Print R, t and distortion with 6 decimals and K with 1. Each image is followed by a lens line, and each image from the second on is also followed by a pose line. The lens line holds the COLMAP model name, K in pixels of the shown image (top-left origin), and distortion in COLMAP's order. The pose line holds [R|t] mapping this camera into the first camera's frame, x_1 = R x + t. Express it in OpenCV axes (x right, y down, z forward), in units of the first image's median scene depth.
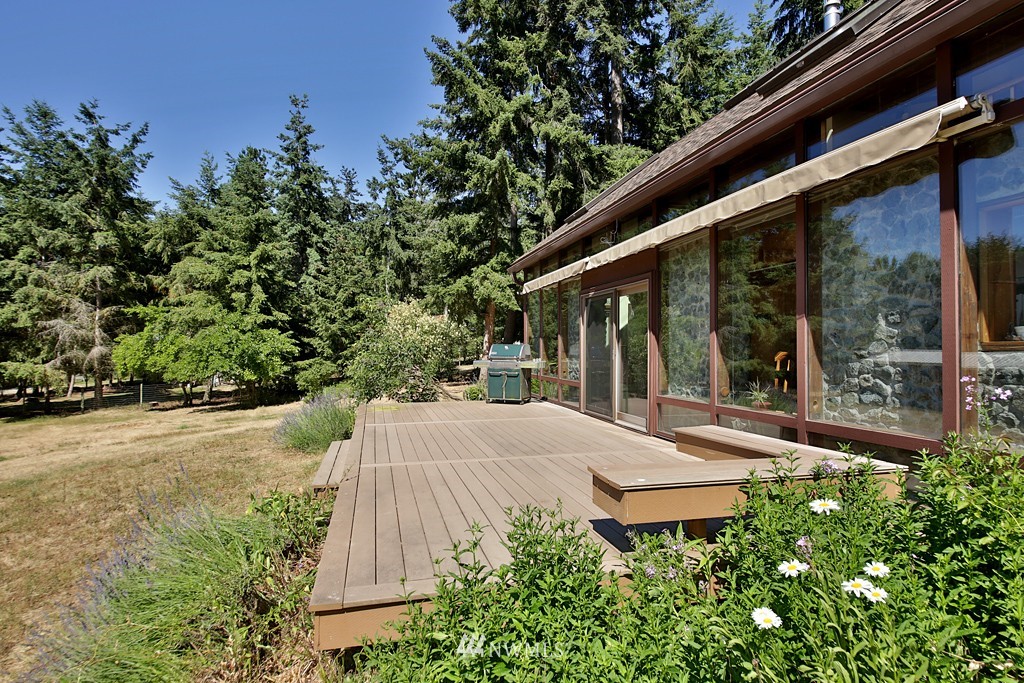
lens RADIAL K [[544.2, 0, 497.3], [0, 544.2, 341.9], [0, 0, 1]] dist [0.000508, -0.000291]
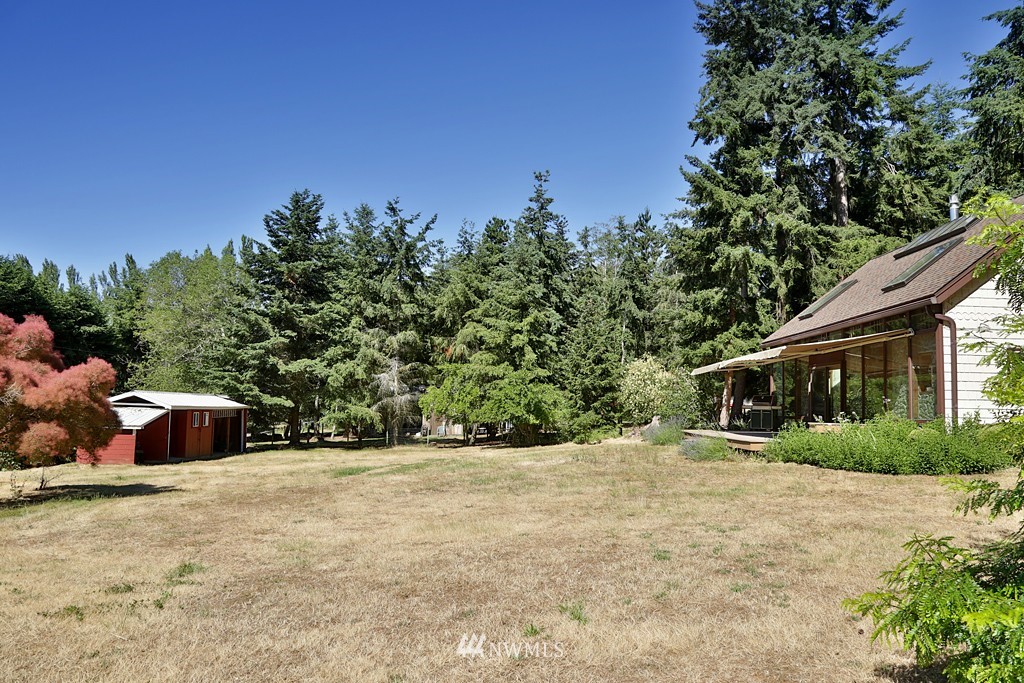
lens RADIAL K [[731.4, 0, 512.0], [0, 731.4, 341.5], [0, 0, 1]] dist [-0.143088, 0.097433]
pose [[0.968394, 0.000326, -0.249425, -0.079787], [-0.020613, 0.996683, -0.078727, 0.012918], [0.248572, 0.081380, 0.965189, -0.599647]]
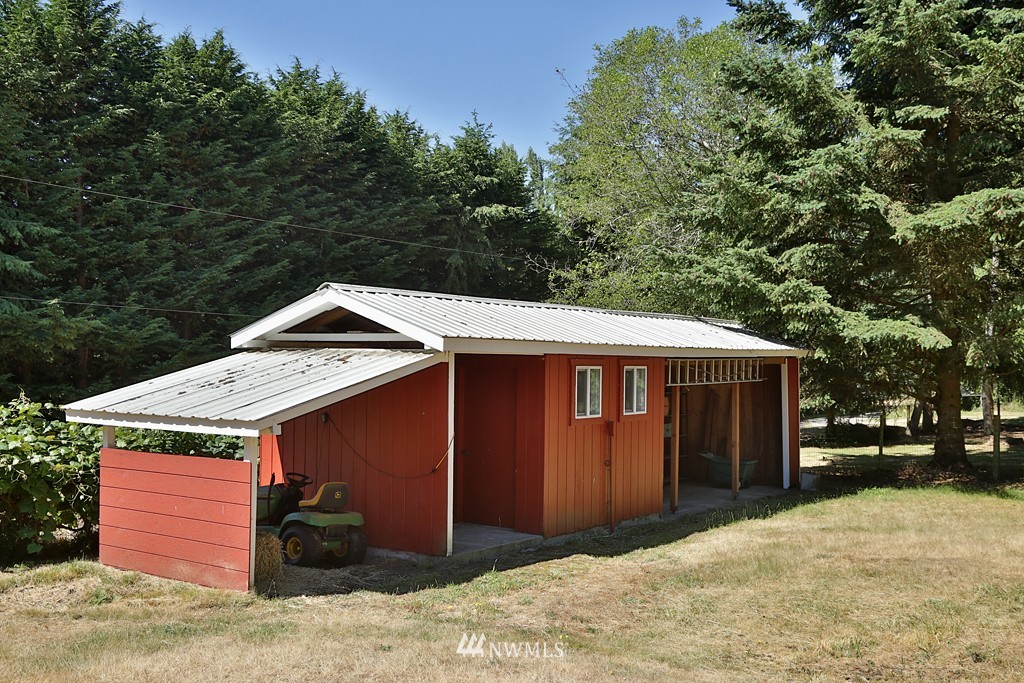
lens RADIAL K [[1070.3, 0, 512.0], [0, 1070.3, 341.5], [0, 0, 1]] dist [-0.002669, 0.014217]
pose [[0.619864, -0.004504, -0.784697, -0.592147], [-0.003620, 0.999956, -0.008599, 0.045190], [0.784701, 0.008171, 0.619820, 0.202386]]
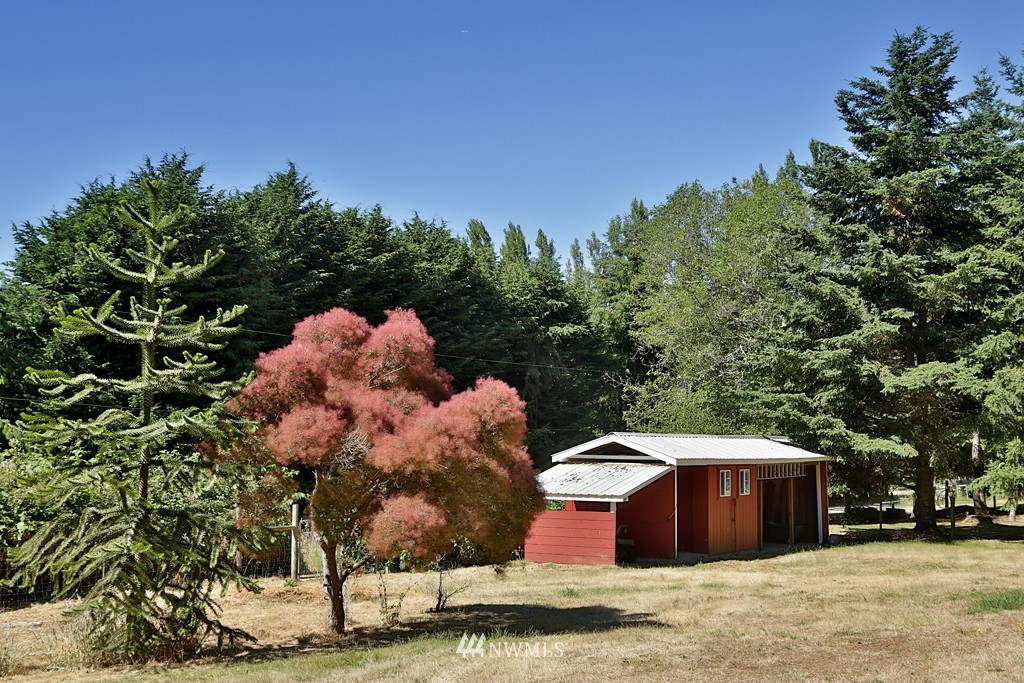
lens RADIAL K [[1341.2, 0, 512.0], [0, 1341.2, 341.5], [0, 0, 1]] dist [0.088875, 0.075845]
pose [[0.655931, -0.048376, -0.753269, -0.089004], [-0.000870, 0.997895, -0.064844, 0.010549], [0.754820, 0.043189, 0.654508, -0.511864]]
